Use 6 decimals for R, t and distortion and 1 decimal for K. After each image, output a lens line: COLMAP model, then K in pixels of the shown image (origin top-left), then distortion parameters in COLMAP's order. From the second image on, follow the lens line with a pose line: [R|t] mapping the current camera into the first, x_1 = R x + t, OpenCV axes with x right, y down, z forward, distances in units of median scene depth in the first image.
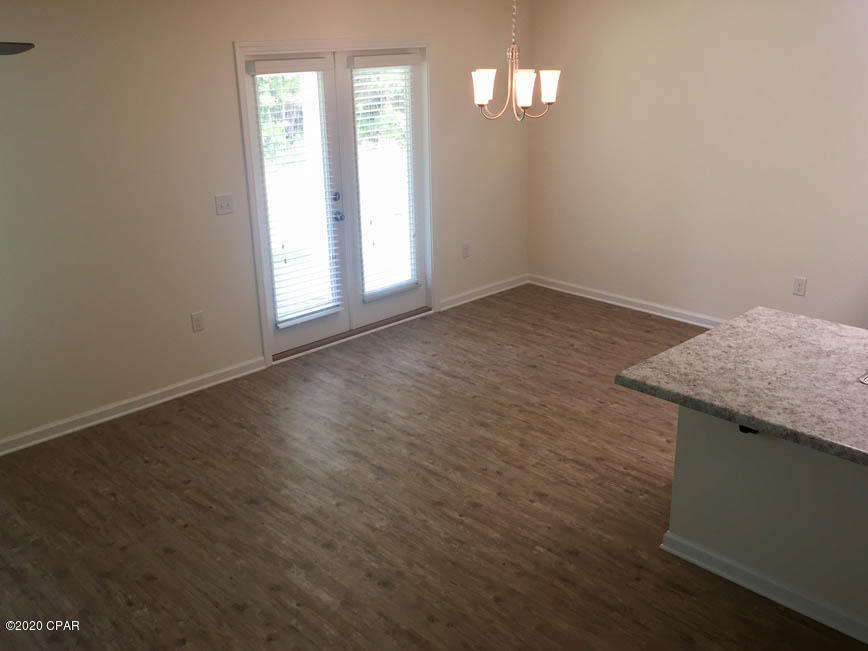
lens RADIAL K [[824.7, 0, 434.0], [0, 824.7, 325.5], [0, 0, 1]] dist [0.002765, -0.008357]
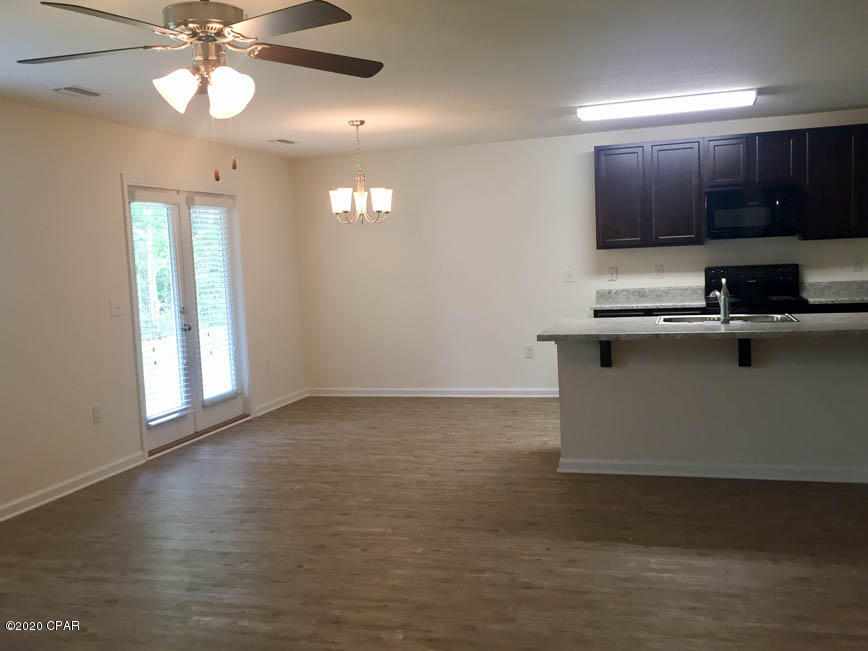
lens RADIAL K [[824.7, 0, 434.0], [0, 824.7, 325.5], [0, 0, 1]] dist [0.002765, -0.008357]
pose [[0.873066, -0.066235, 0.483082, -0.374596], [0.193078, 0.956711, -0.217774, 0.184050], [-0.447745, 0.283403, 0.848061, -0.128711]]
